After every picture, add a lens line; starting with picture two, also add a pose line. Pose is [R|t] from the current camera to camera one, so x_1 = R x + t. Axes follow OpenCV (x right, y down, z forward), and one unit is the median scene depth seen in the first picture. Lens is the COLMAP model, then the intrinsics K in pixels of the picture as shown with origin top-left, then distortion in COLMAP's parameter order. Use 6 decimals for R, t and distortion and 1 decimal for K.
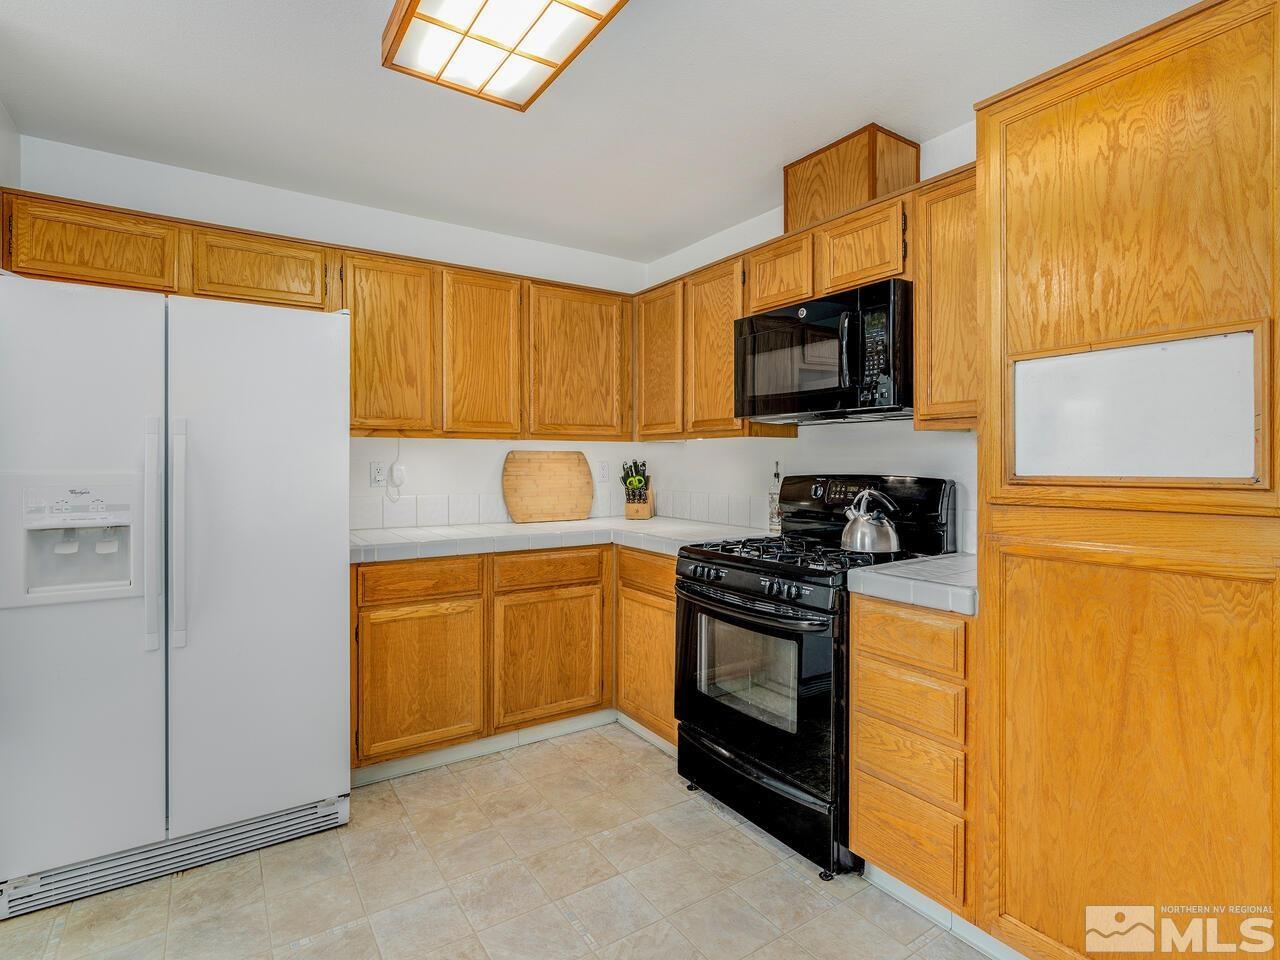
lens RADIAL K [[651.8, 0, 639.4], [0, 651.8, 461.3], [0, 0, 1]] dist [-0.009496, 0.000984]
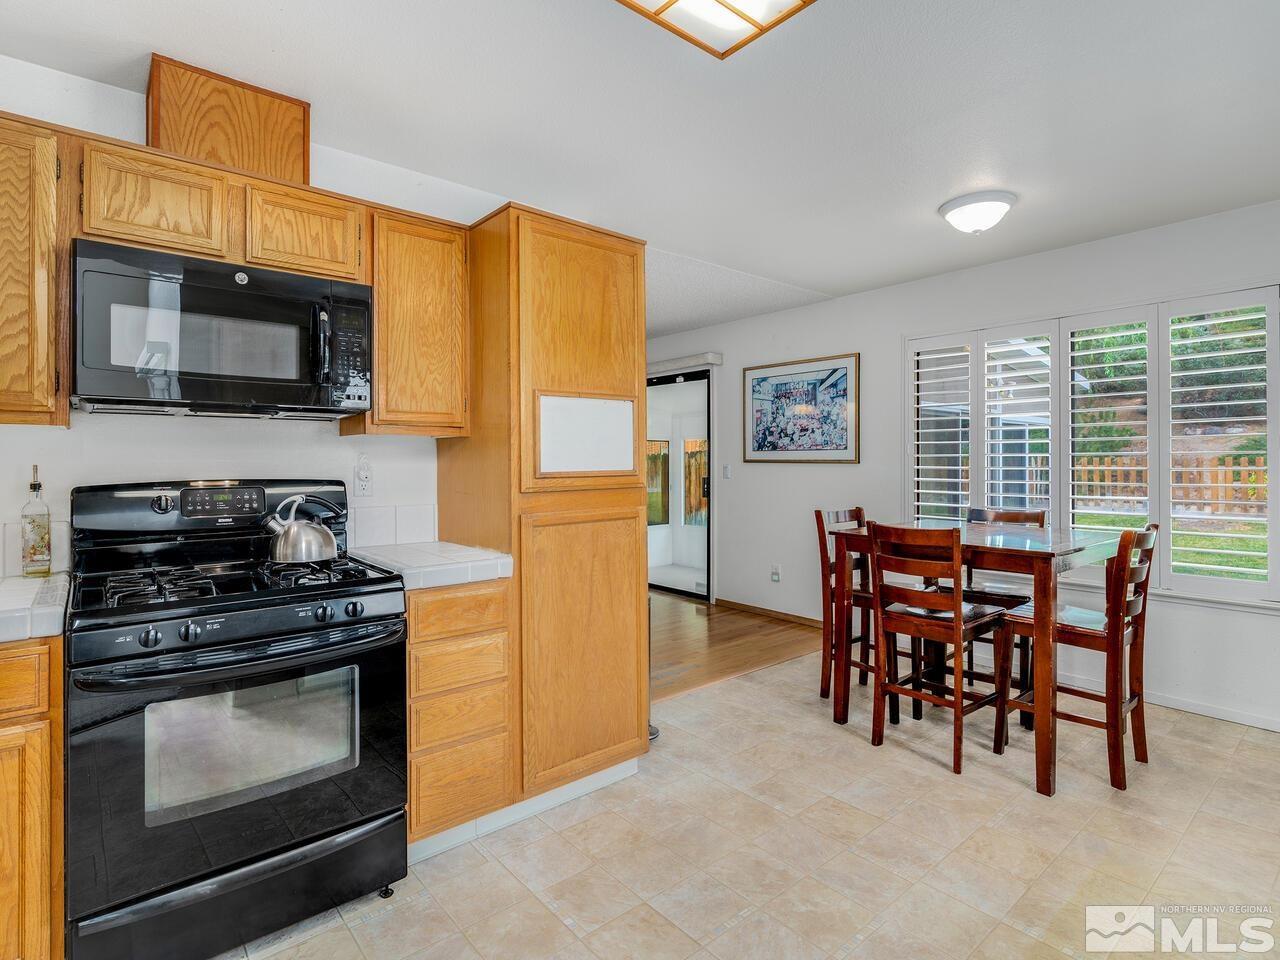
lens RADIAL K [[651.8, 0, 639.4], [0, 651.8, 461.3], [0, 0, 1]] dist [-0.009496, 0.000984]
pose [[-0.105289, 0.003550, 0.994435, -0.711497], [0.007075, 0.999971, -0.002820, 0.002457], [-0.994416, 0.006739, -0.105311, 0.719575]]
